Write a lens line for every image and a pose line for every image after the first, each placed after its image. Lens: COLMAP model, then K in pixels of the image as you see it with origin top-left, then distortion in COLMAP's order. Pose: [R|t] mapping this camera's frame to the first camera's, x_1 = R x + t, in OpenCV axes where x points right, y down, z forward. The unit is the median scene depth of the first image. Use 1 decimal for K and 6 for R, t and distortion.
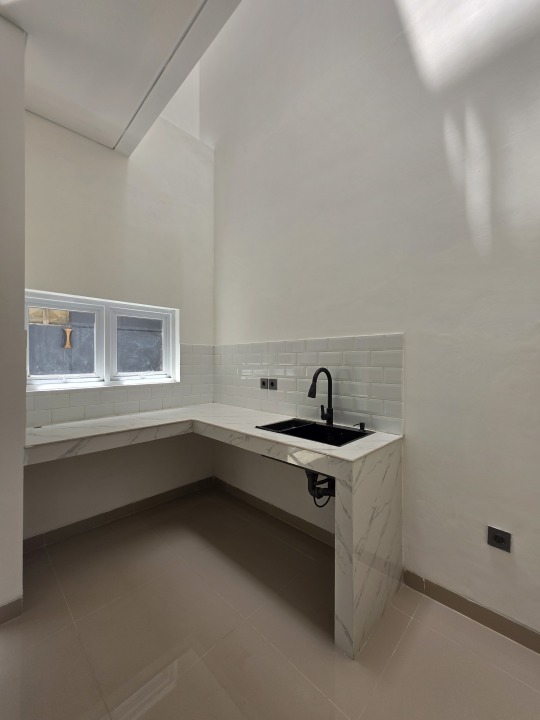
lens RADIAL K [[288.0, 0, 268.9], [0, 288.0, 359.8], [0, 0, 1]] dist [0.002105, -0.000265]
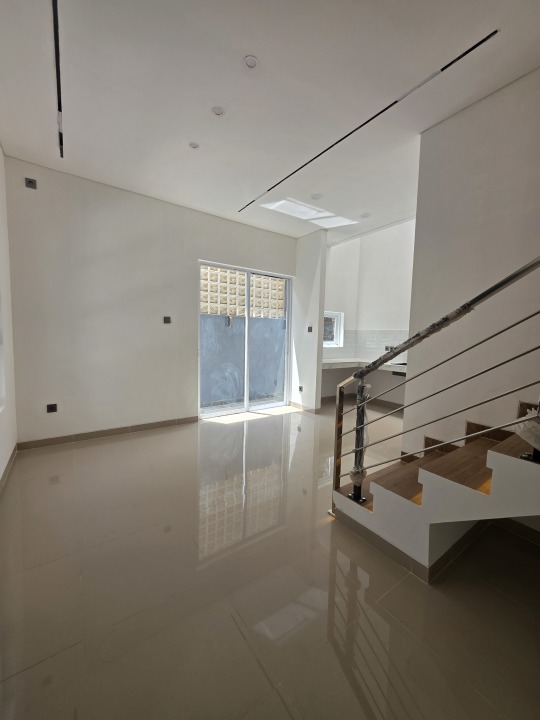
lens RADIAL K [[288.0, 0, 270.6], [0, 288.0, 361.5], [0, 0, 1]] dist [0.002105, -0.000265]
pose [[0.982845, 0.046182, -0.178557, -0.448233], [-0.027683, 0.994115, 0.104737, -0.025682], [0.182343, -0.097997, 0.978339, -1.234034]]
